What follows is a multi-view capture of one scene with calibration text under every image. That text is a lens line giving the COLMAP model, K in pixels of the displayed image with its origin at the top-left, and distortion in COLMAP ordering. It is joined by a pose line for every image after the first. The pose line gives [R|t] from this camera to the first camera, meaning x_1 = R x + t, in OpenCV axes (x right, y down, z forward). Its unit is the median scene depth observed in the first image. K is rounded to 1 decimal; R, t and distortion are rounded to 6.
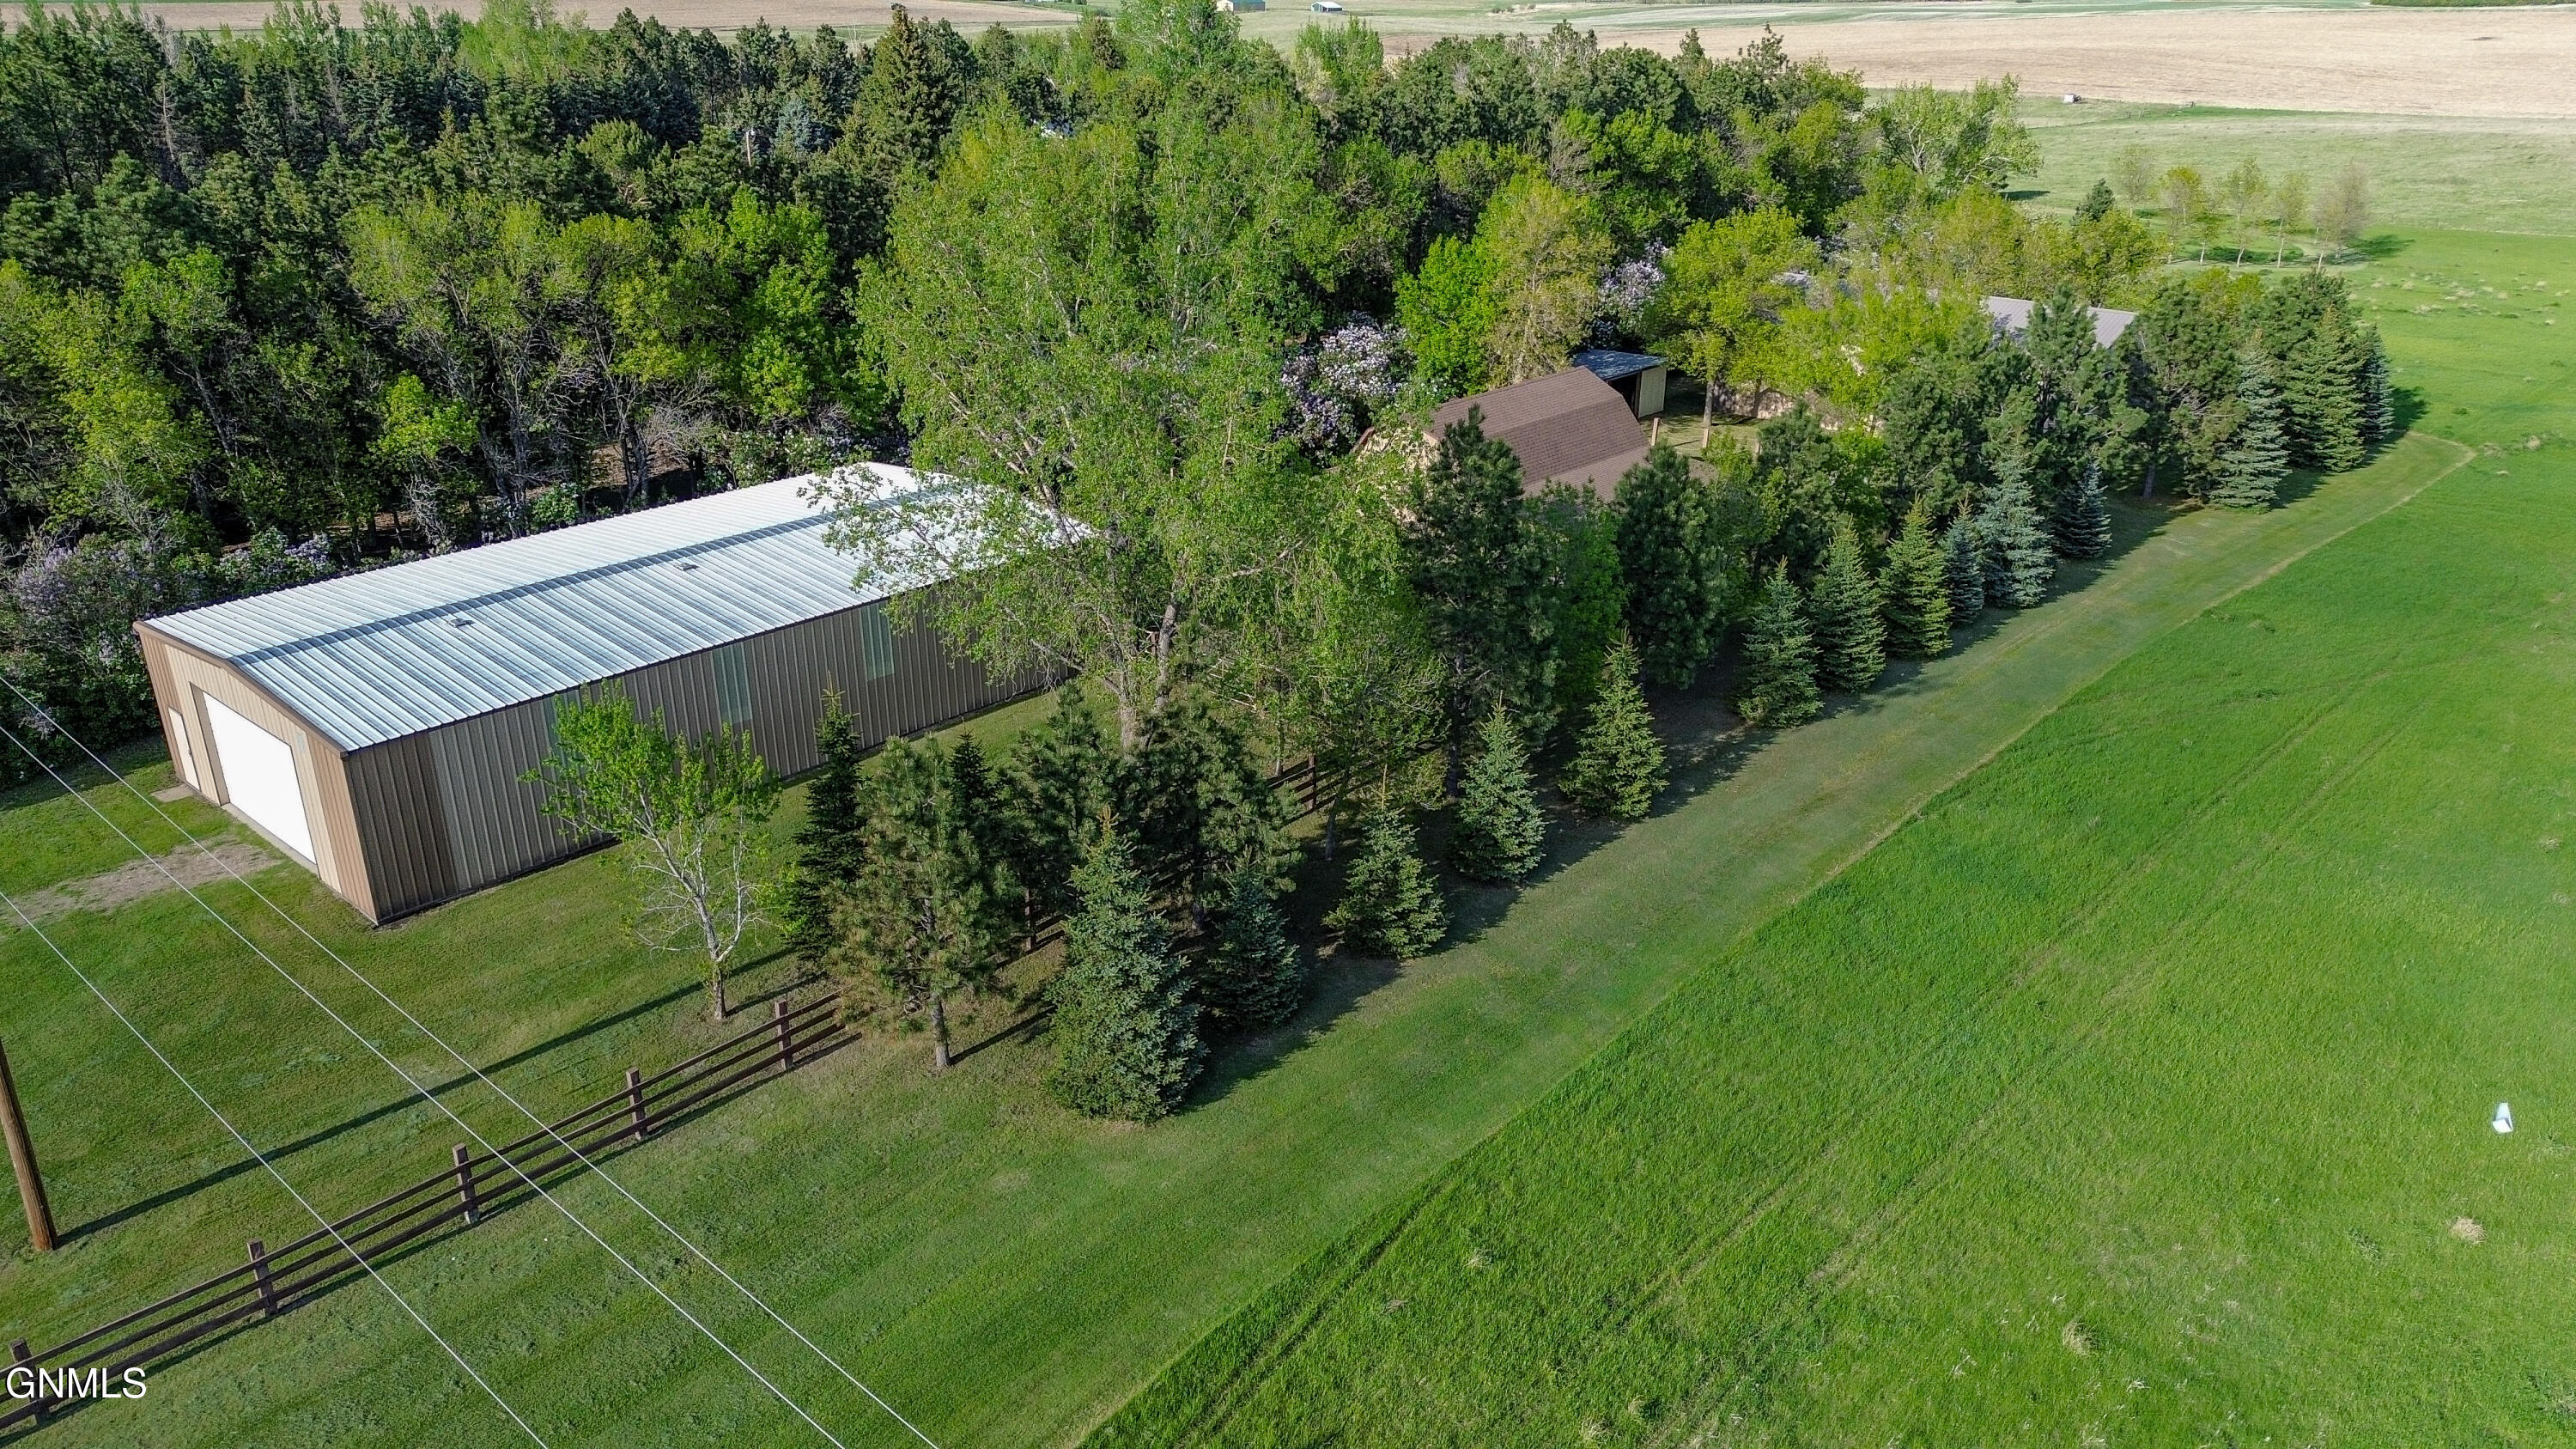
lens RADIAL K [[1805.9, 0, 1285.2], [0, 1805.9, 724.4], [0, 0, 1]] dist [0.069852, -0.060311]
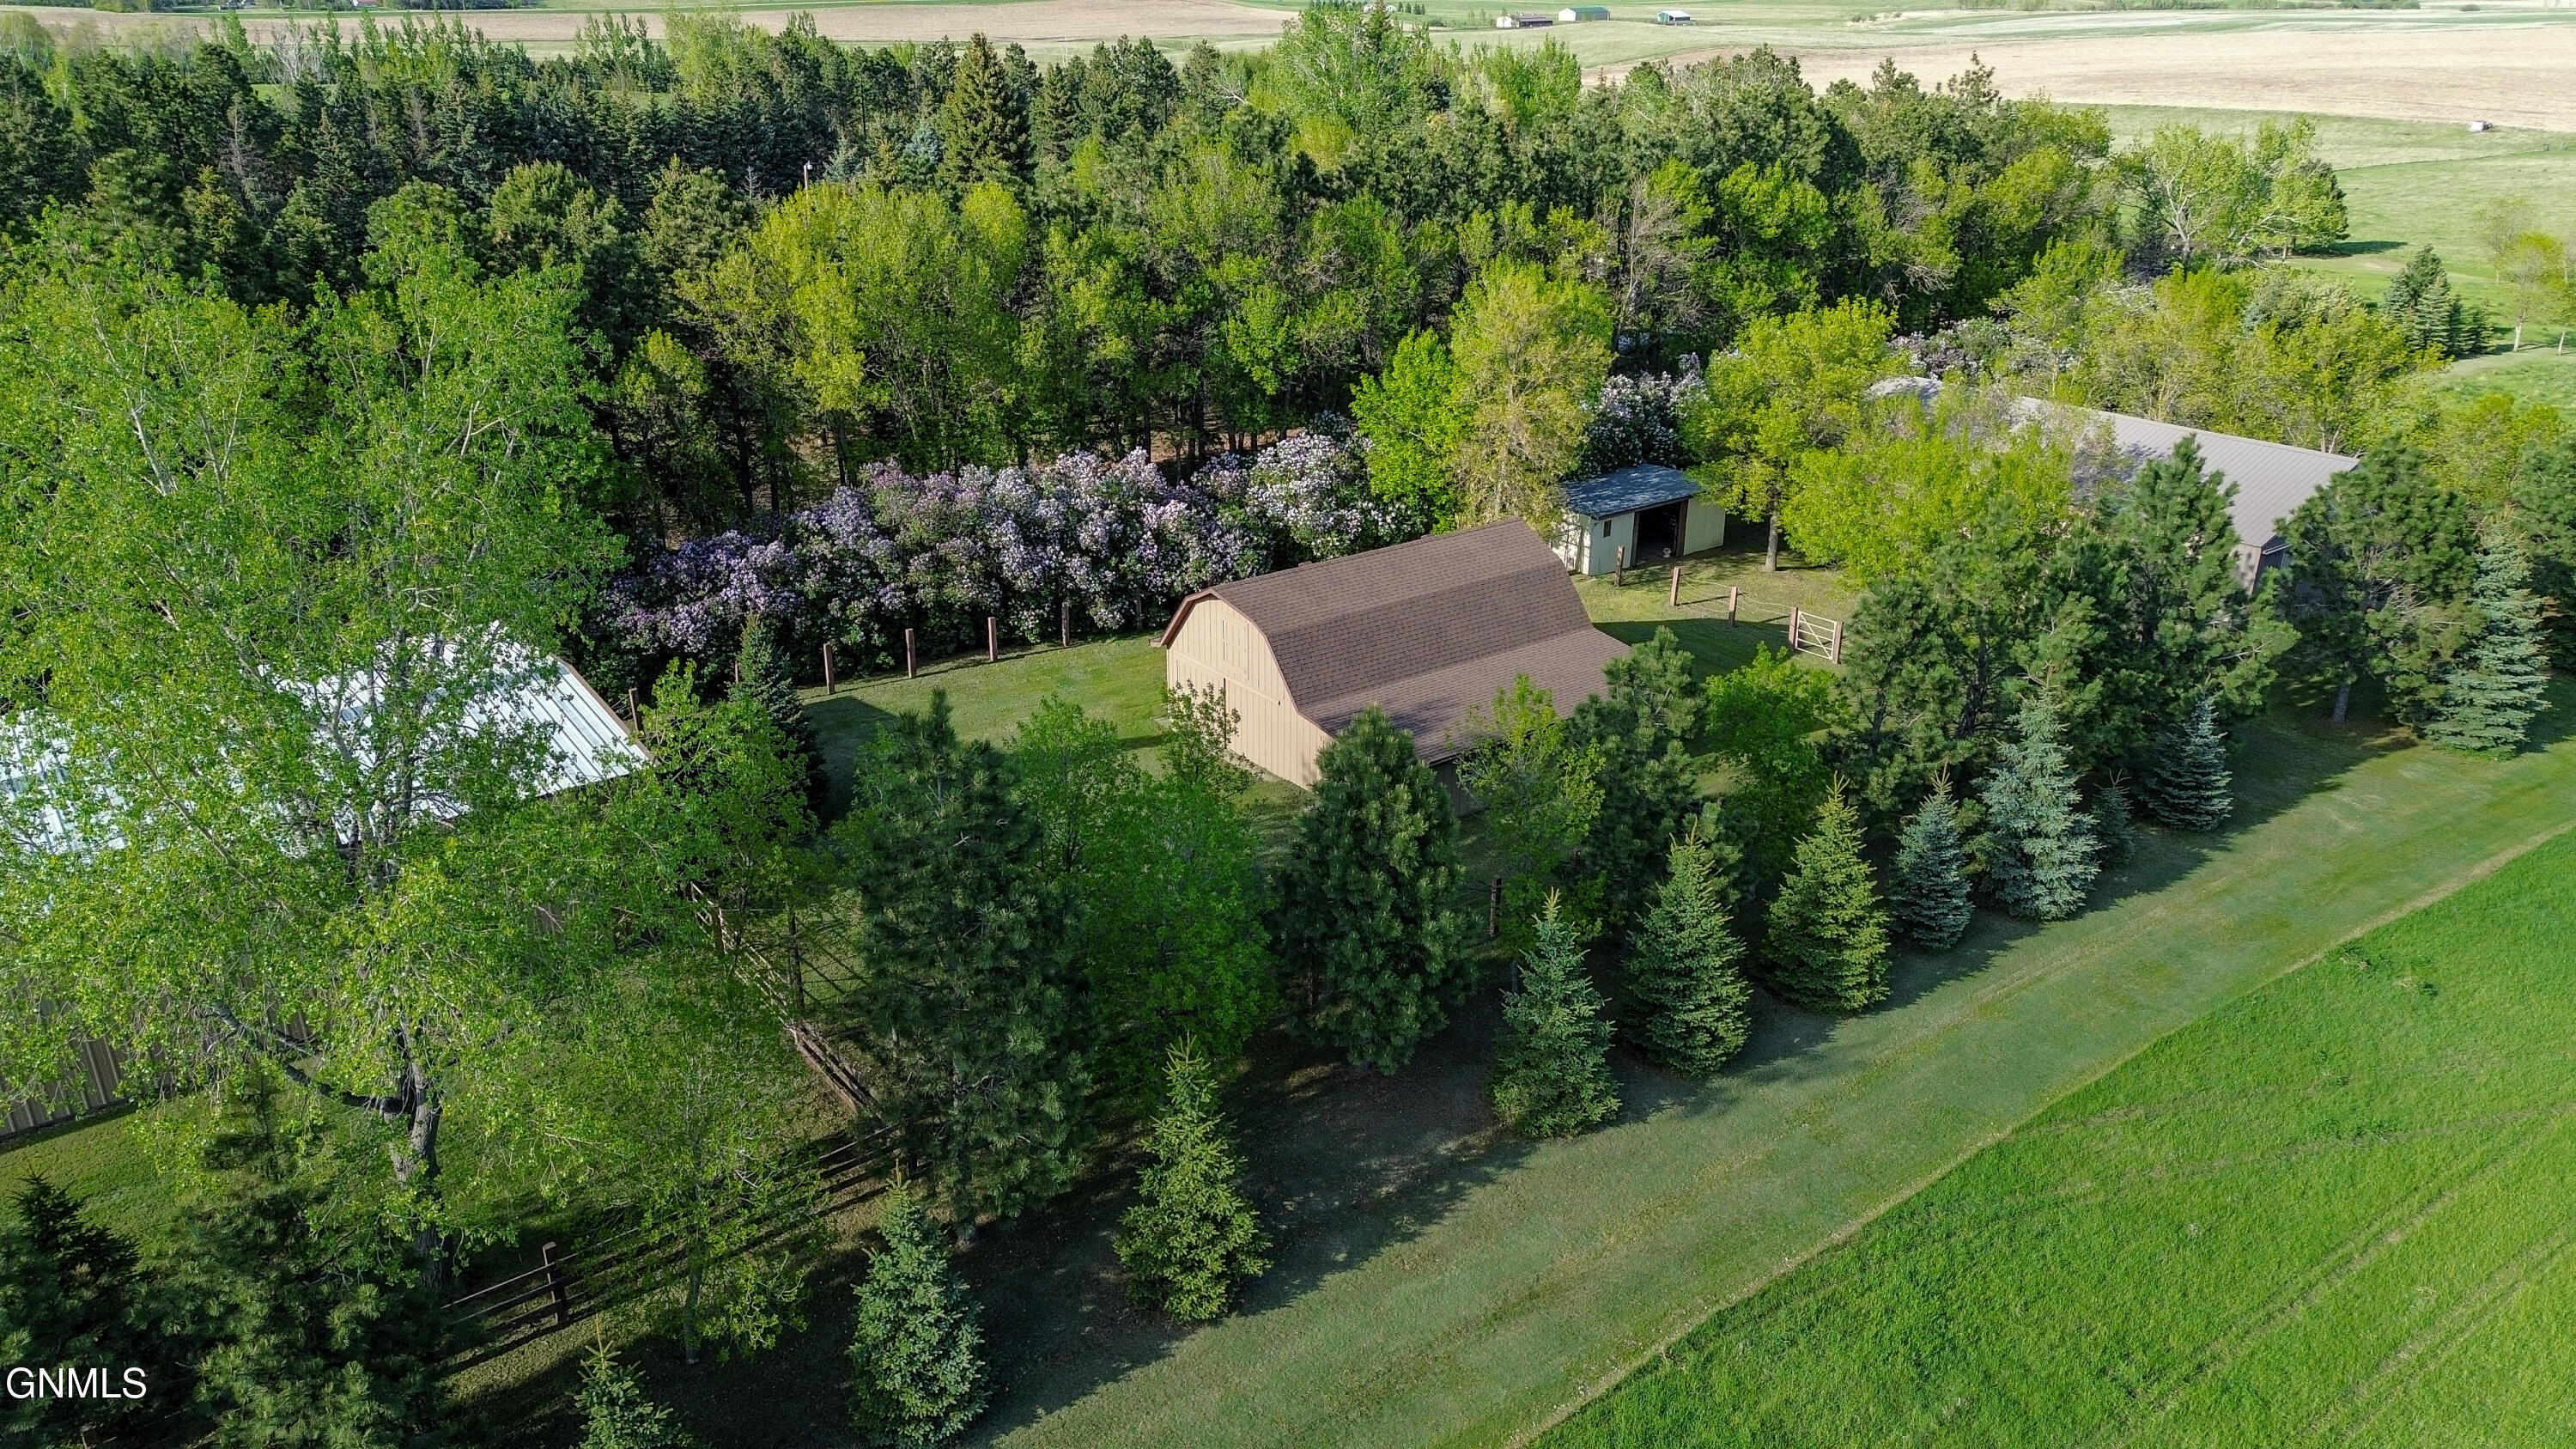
lens RADIAL K [[1805.9, 0, 1291.8], [0, 1805.9, 721.1], [0, 0, 1]] dist [0.069852, -0.060311]
pose [[0.982936, 0.068404, -0.170759, 0.182890], [-0.069274, 0.997597, 0.000862, -0.093642], [0.170407, 0.010981, 0.985313, 0.206748]]
